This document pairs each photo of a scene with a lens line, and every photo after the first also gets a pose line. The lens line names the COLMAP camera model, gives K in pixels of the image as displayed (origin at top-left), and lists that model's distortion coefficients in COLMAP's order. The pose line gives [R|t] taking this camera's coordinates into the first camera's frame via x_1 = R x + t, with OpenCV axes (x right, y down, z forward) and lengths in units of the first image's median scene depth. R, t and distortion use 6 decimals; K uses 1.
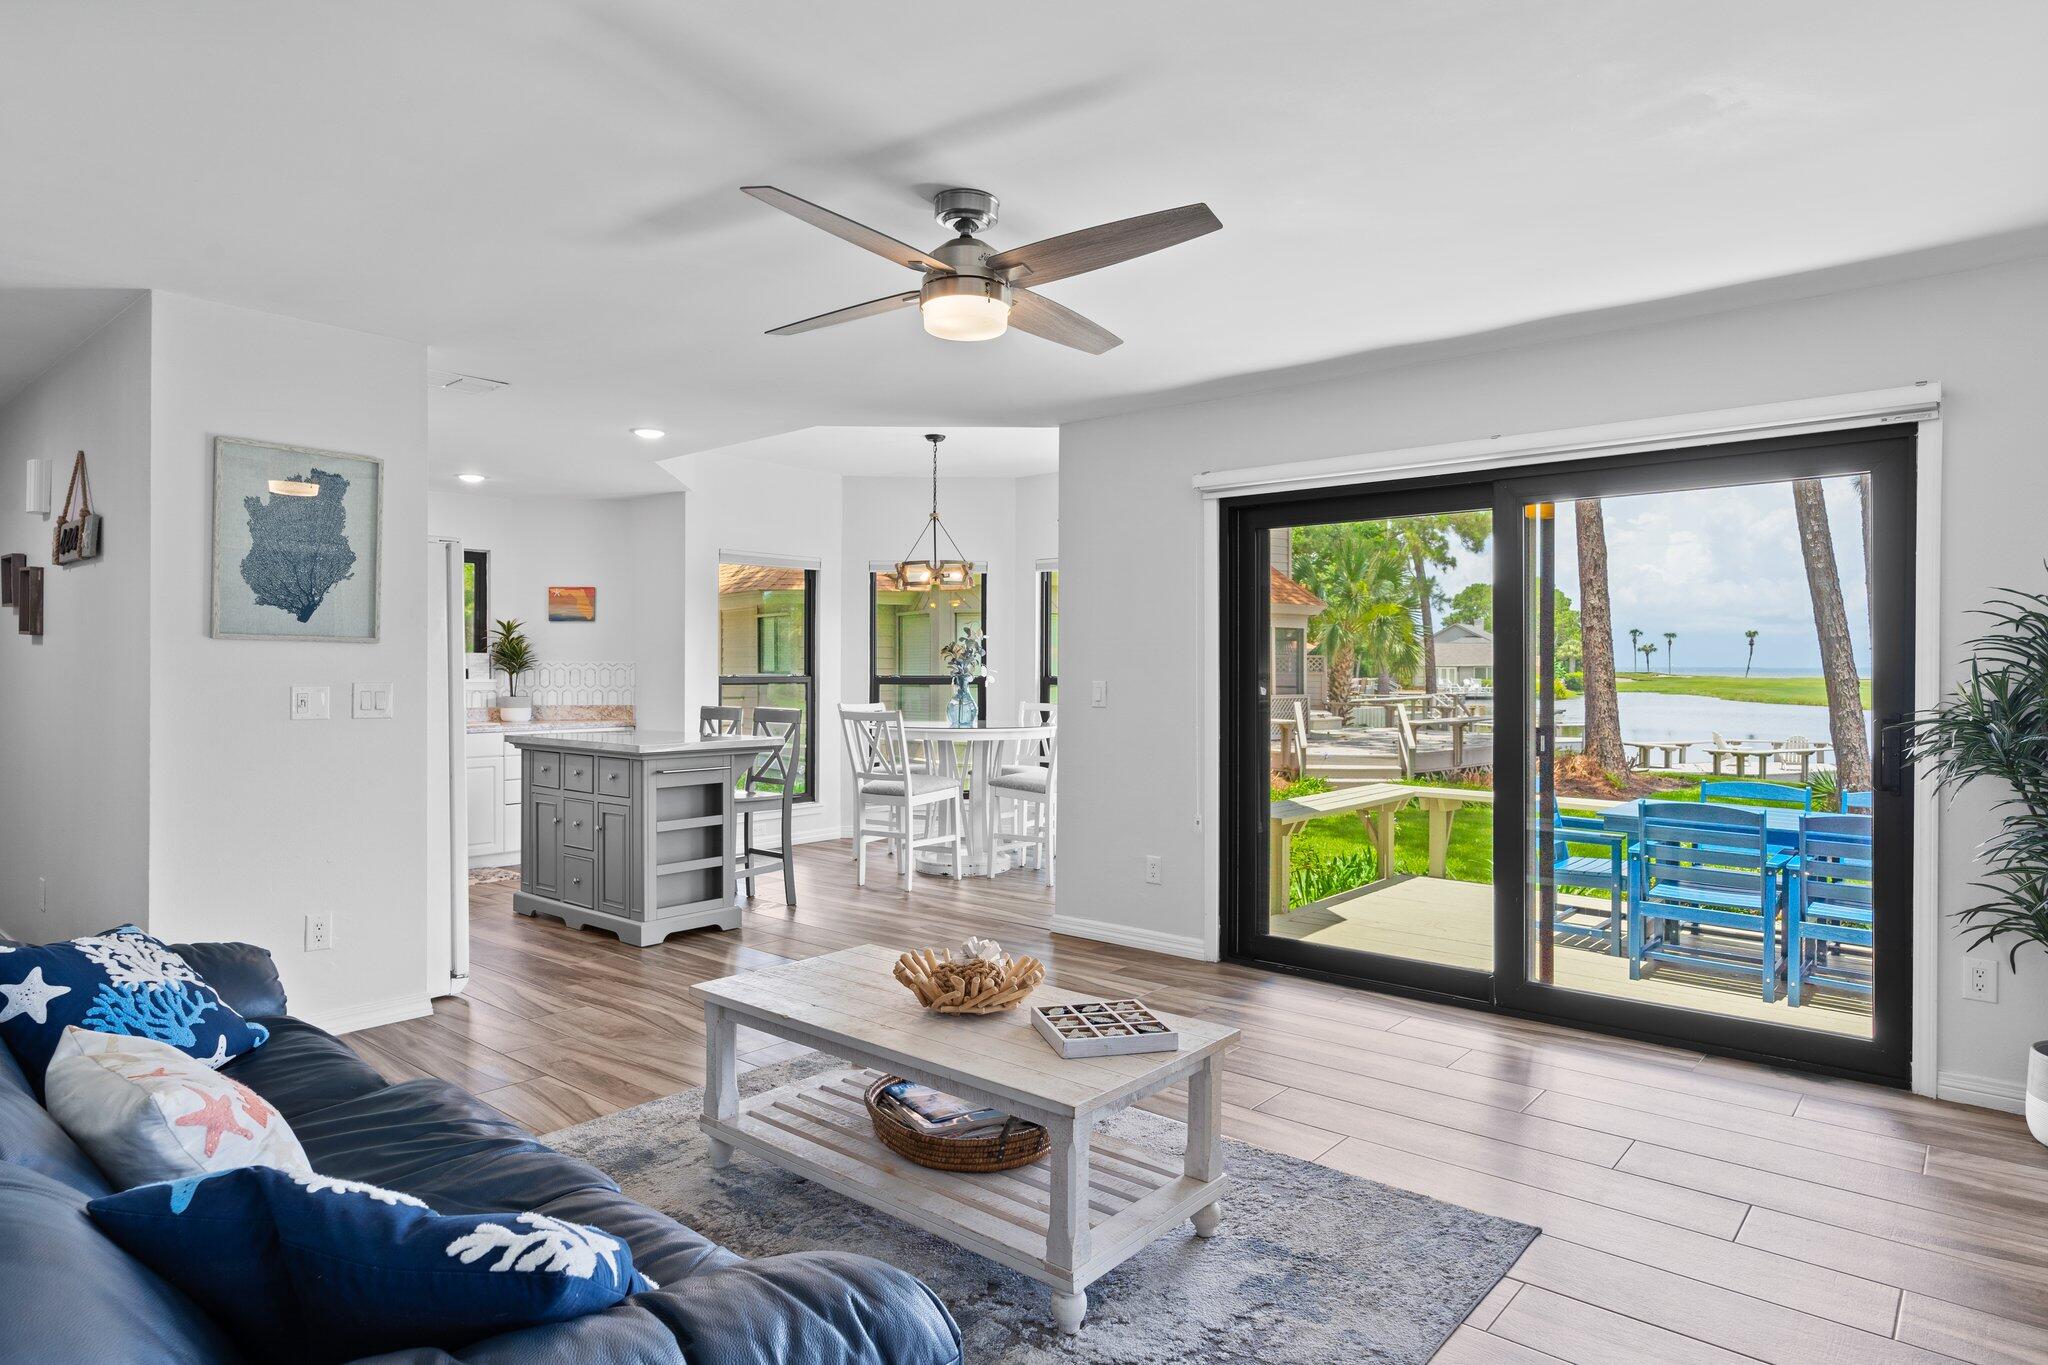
lens RADIAL K [[1159.5, 0, 1026.1], [0, 1159.5, 677.1], [0, 0, 1]] dist [-0.006455, 0.000075]
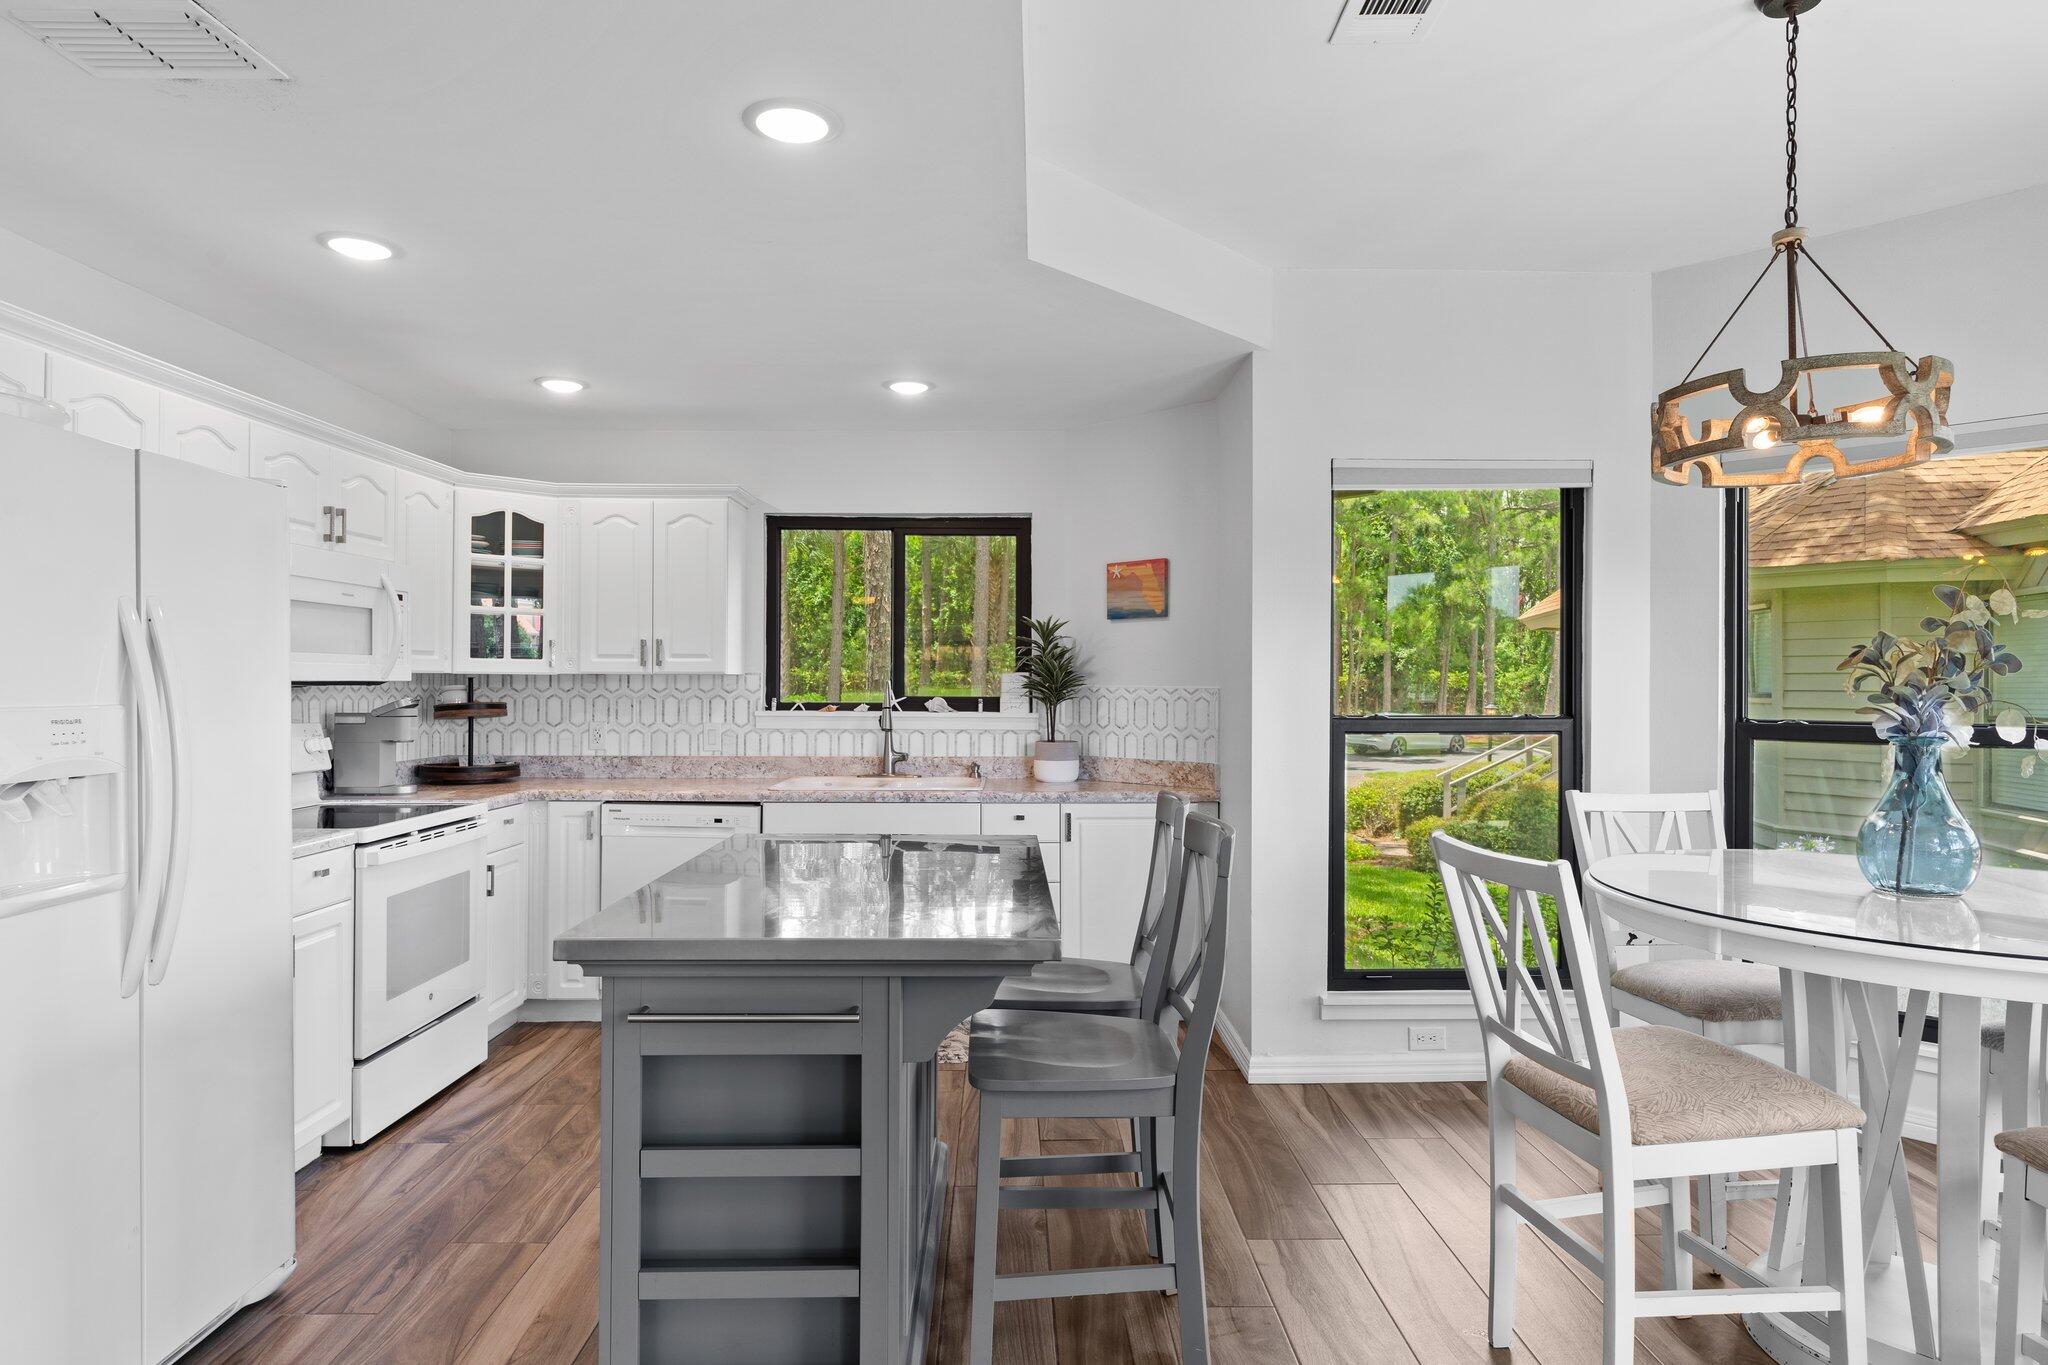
lens RADIAL K [[1159.5, 0, 1026.1], [0, 1159.5, 677.1], [0, 0, 1]] dist [-0.006455, 0.000075]
pose [[0.658658, -0.002610, -0.752438, 0.020209], [-0.006683, 0.999934, -0.009318, -0.012157], [0.752413, 0.011166, 0.658597, 0.572979]]
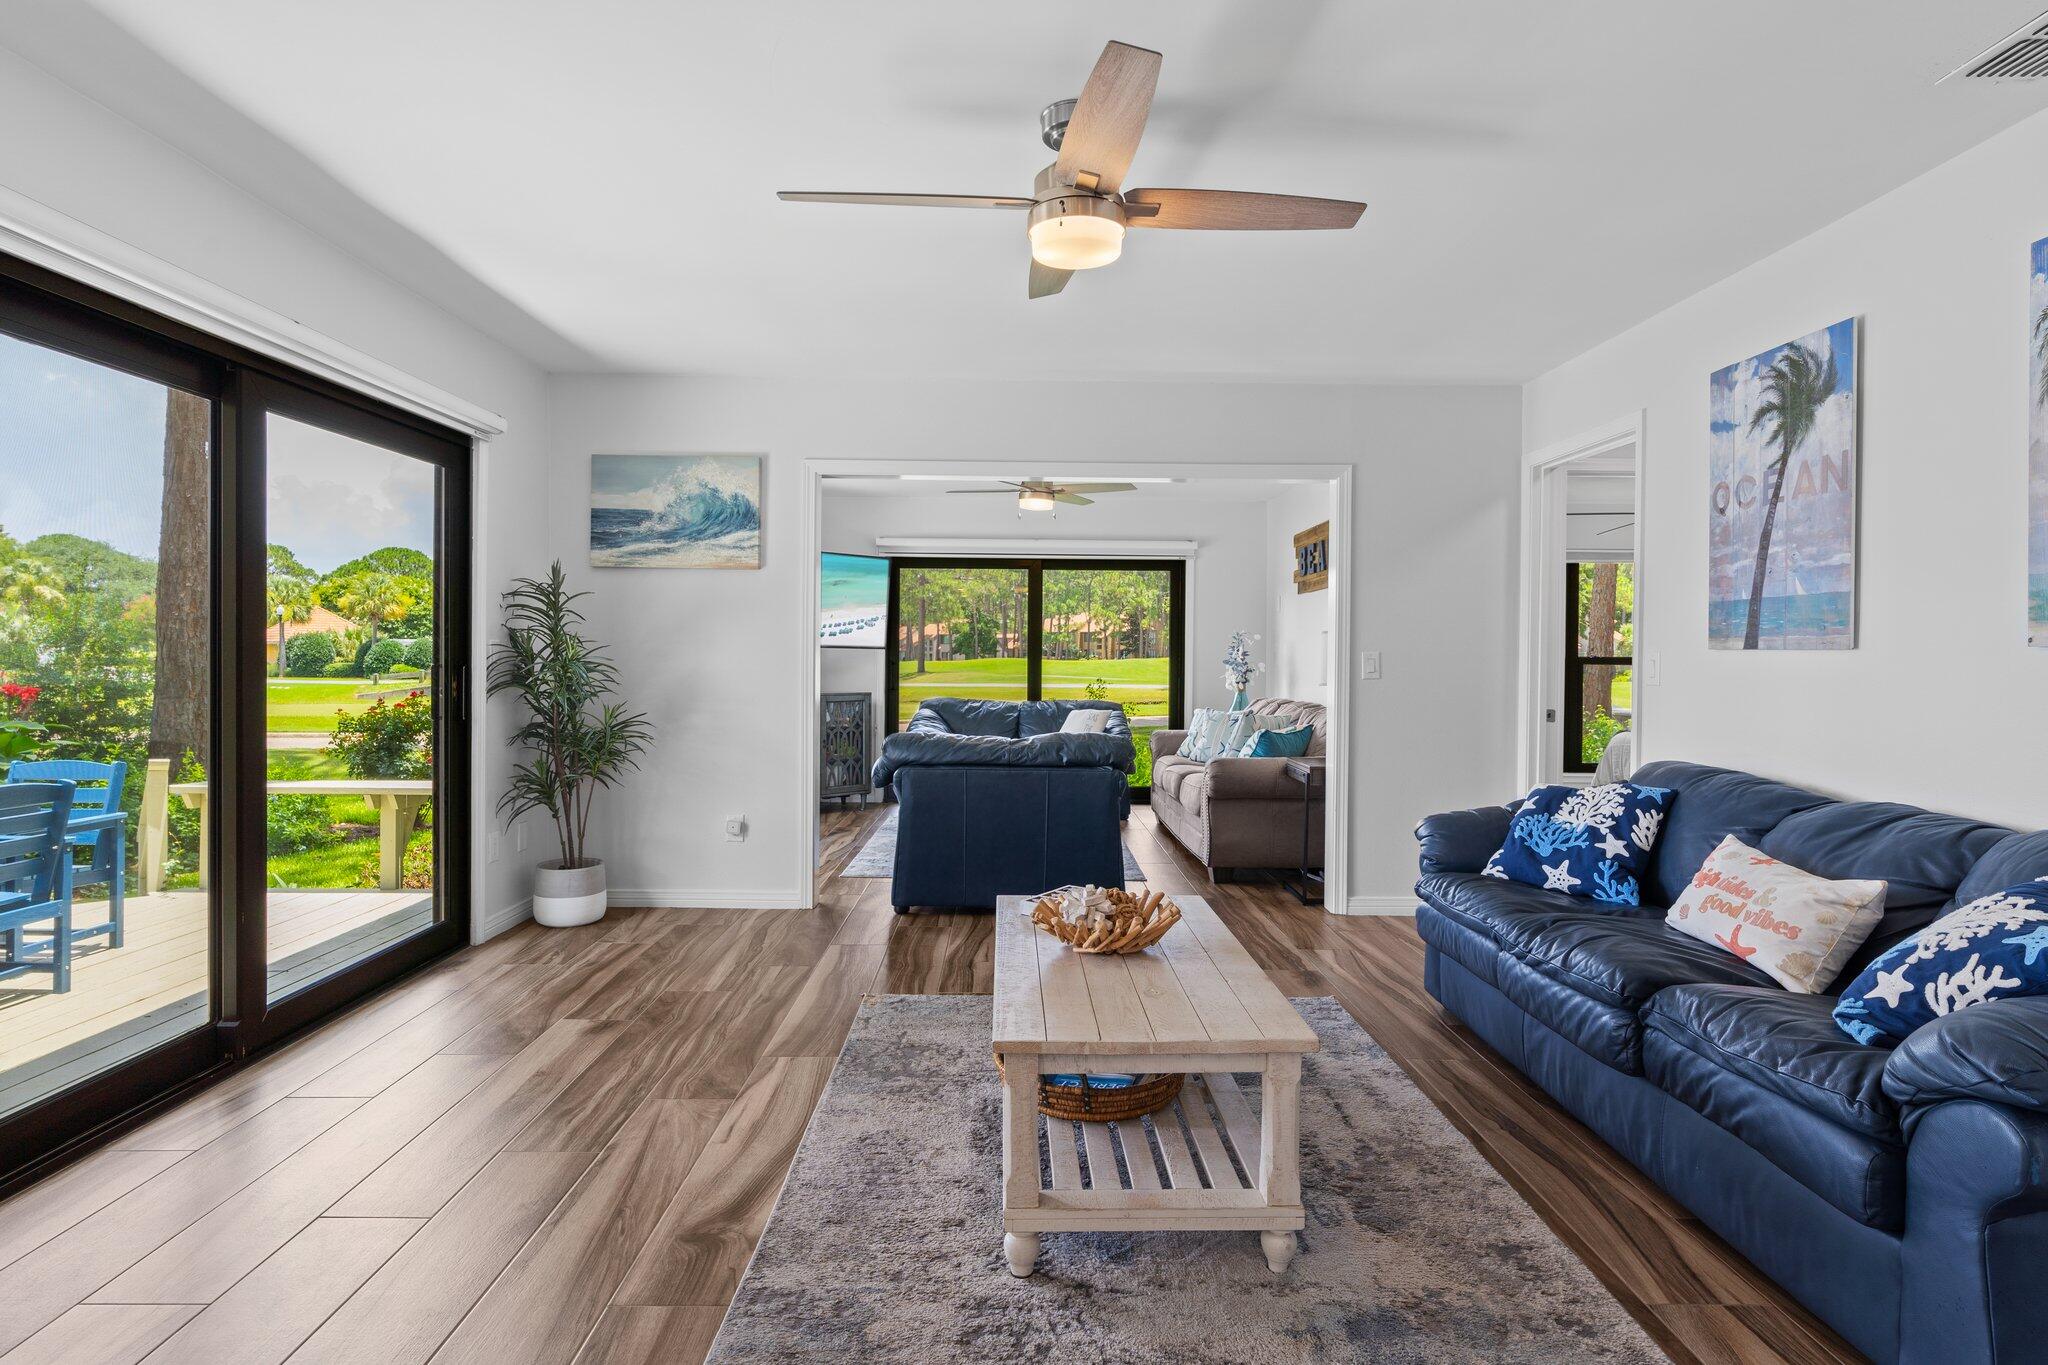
lens RADIAL K [[1077.8, 0, 1021.9], [0, 1077.8, 669.6], [0, 0, 1]] dist [-0.001887, -0.000144]
pose [[-0.655946, -0.018202, 0.754588, -0.248181], [-0.003332, 0.999769, 0.021221, 0.006622], [-0.754801, 0.011406, -0.655855, 0.583169]]
